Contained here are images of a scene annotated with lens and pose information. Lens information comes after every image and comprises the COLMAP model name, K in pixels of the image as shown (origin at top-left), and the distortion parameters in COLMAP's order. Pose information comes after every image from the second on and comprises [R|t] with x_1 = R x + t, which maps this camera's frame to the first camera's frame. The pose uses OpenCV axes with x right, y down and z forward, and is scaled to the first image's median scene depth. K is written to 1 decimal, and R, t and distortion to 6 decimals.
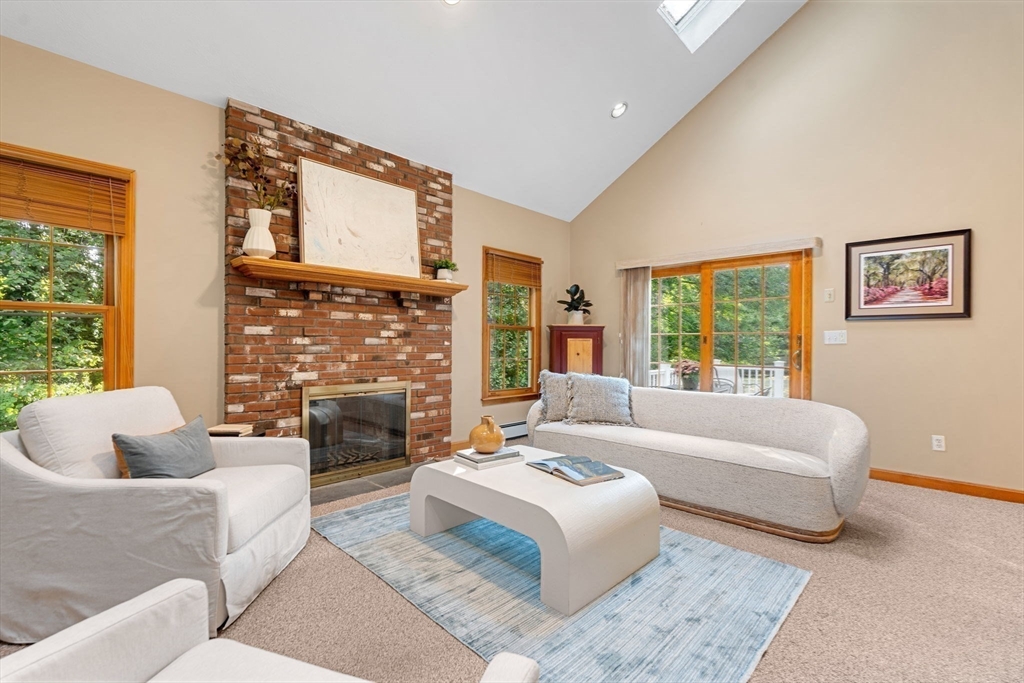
lens RADIAL K [[456.0, 0, 516.2], [0, 456.0, 342.3], [0, 0, 1]] dist [0.002819, 0.000252]
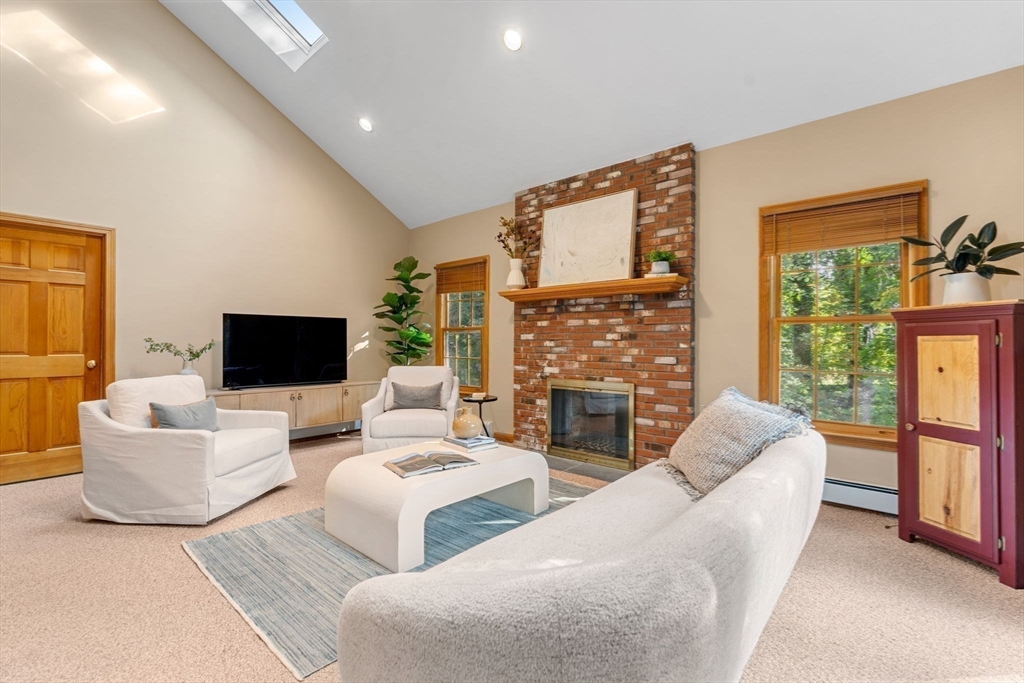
lens RADIAL K [[456.0, 0, 510.6], [0, 456.0, 338.2], [0, 0, 1]] dist [0.002819, 0.000252]
pose [[0.042519, -0.016001, -0.998968, 0.766713], [0.000398, 0.999872, -0.015999, 0.001931], [0.999096, 0.000283, 0.042520, 0.726992]]
